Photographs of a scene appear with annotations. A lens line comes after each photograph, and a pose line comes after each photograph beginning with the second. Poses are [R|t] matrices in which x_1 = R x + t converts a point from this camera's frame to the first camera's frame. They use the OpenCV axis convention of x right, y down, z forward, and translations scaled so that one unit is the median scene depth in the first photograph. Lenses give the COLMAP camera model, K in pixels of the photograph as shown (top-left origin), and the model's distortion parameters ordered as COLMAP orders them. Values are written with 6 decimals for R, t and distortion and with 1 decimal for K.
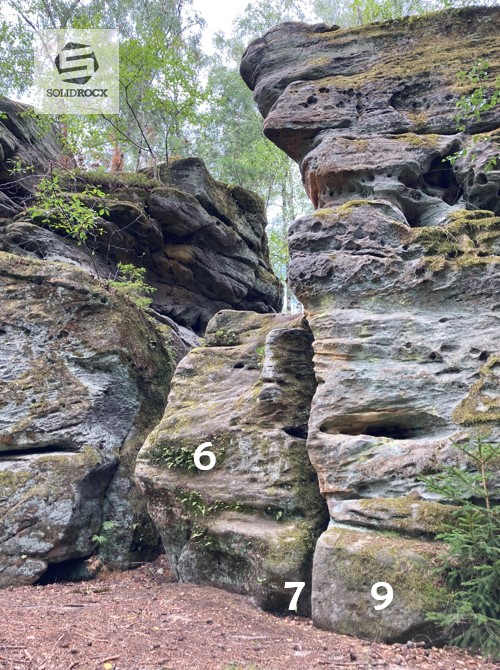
lens RADIAL K [[534.3, 0, 250.1], [0, 534.3, 335.2], [0, 0, 1]] dist [-0.006123, 0.006067]
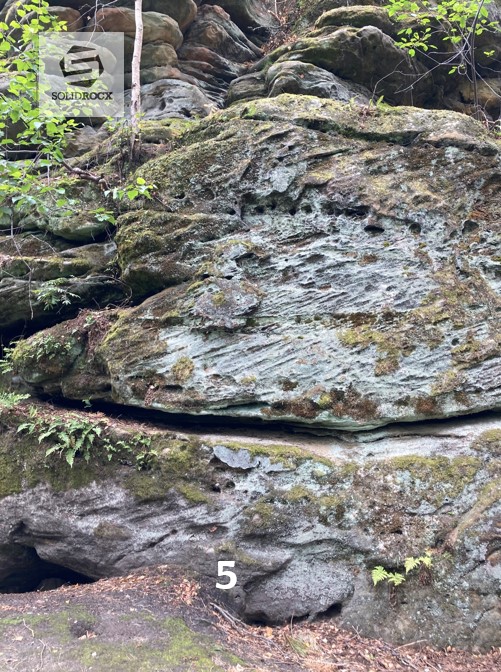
lens RADIAL K [[535.9, 0, 250.2], [0, 535.9, 335.4], [0, 0, 1]] dist [-0.006123, 0.006067]
pose [[0.986322, -0.034497, -0.161178, -0.526225], [0.068866, 0.974663, 0.212815, -0.029670], [0.149752, -0.221003, 0.963707, 0.366426]]
